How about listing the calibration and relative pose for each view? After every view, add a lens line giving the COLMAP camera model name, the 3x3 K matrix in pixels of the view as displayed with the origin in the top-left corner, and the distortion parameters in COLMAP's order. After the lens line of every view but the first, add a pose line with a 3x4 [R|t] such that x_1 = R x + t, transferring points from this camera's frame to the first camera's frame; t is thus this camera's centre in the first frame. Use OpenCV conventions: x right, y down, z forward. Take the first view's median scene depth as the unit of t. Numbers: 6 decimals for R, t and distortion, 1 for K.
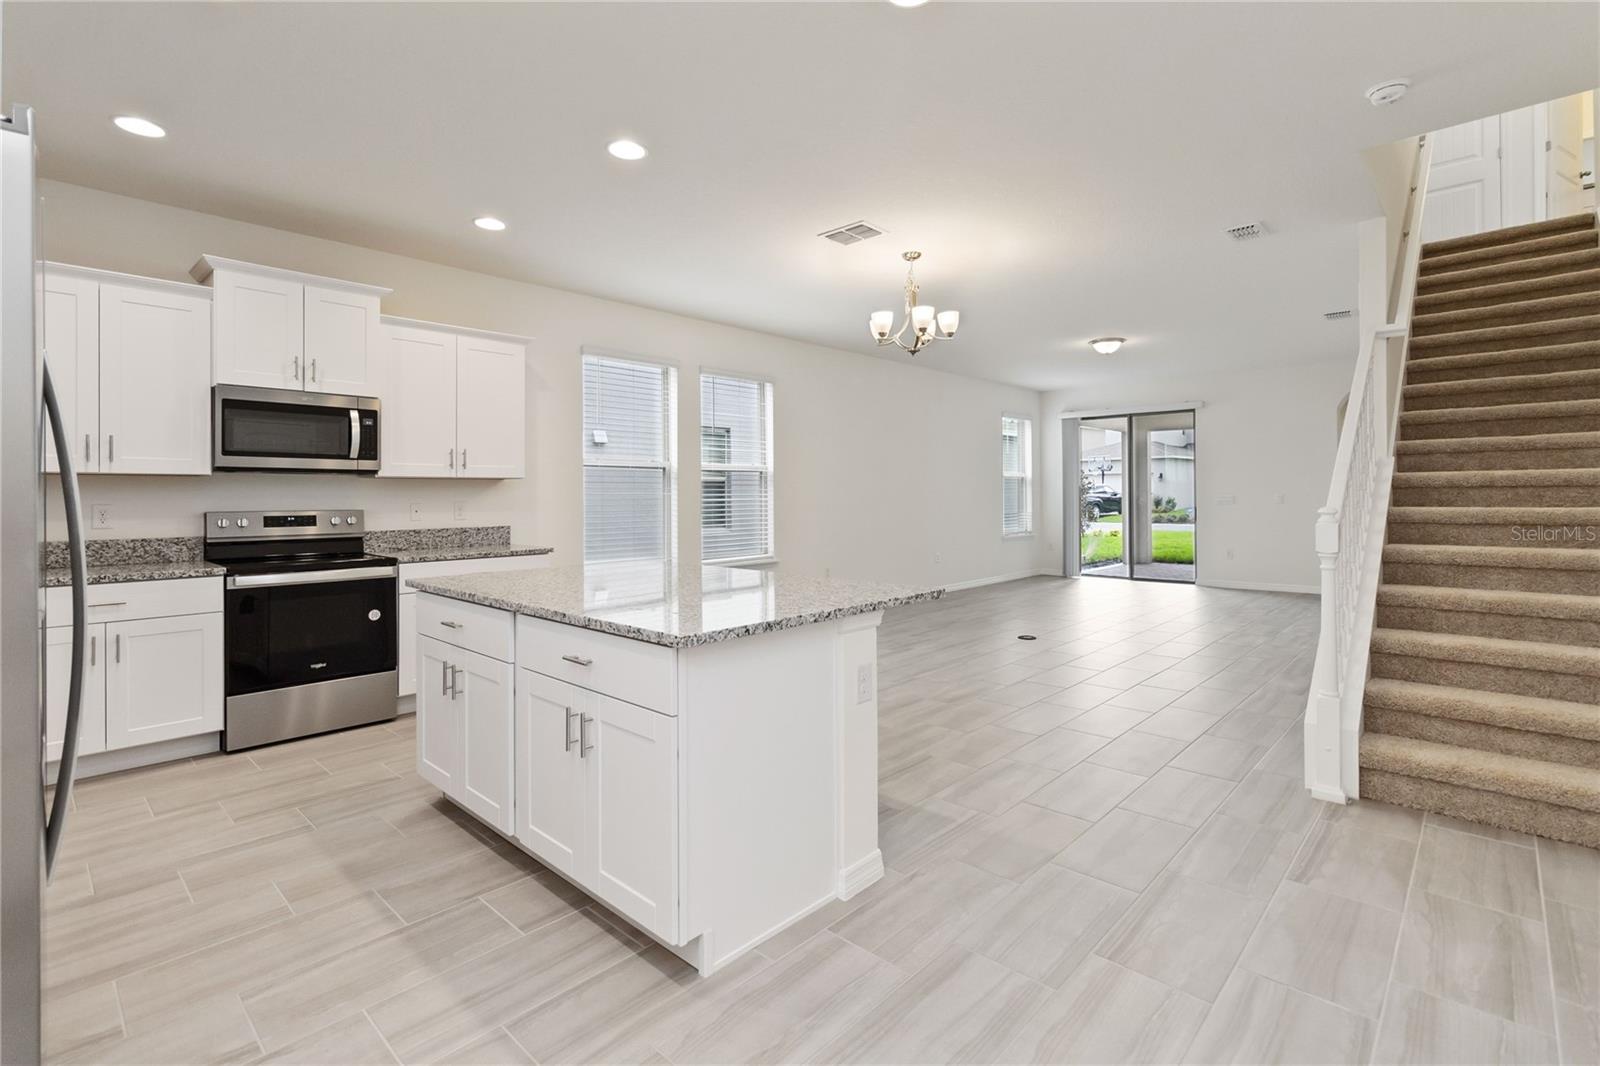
lens RADIAL K [[750.6, 0, 819.9], [0, 750.6, 500.3], [0, 0, 1]] dist [0.001355, -0.001155]
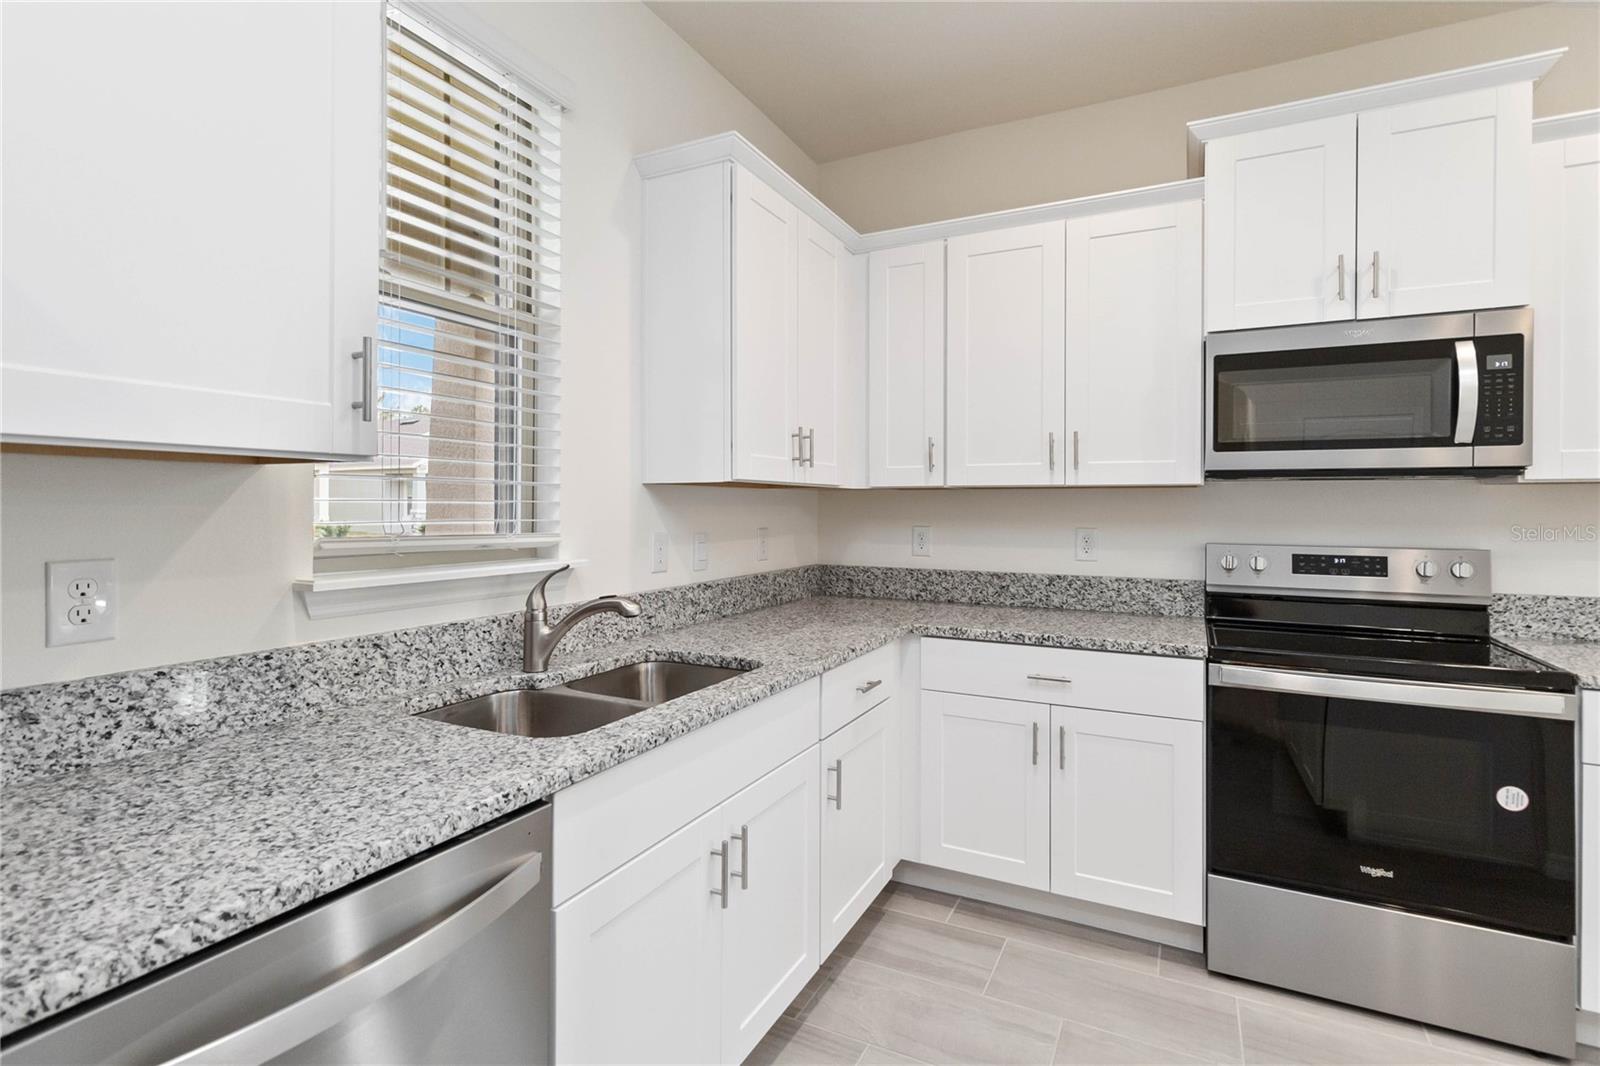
lens RADIAL K [[750.6, 0, 819.9], [0, 750.6, 500.3], [0, 0, 1]] dist [0.001355, -0.001155]
pose [[0.274723, -0.003592, -0.961517, -0.288656], [-0.010383, 0.999924, -0.006702, -0.013023], [0.961467, 0.011824, 0.274664, 0.499588]]
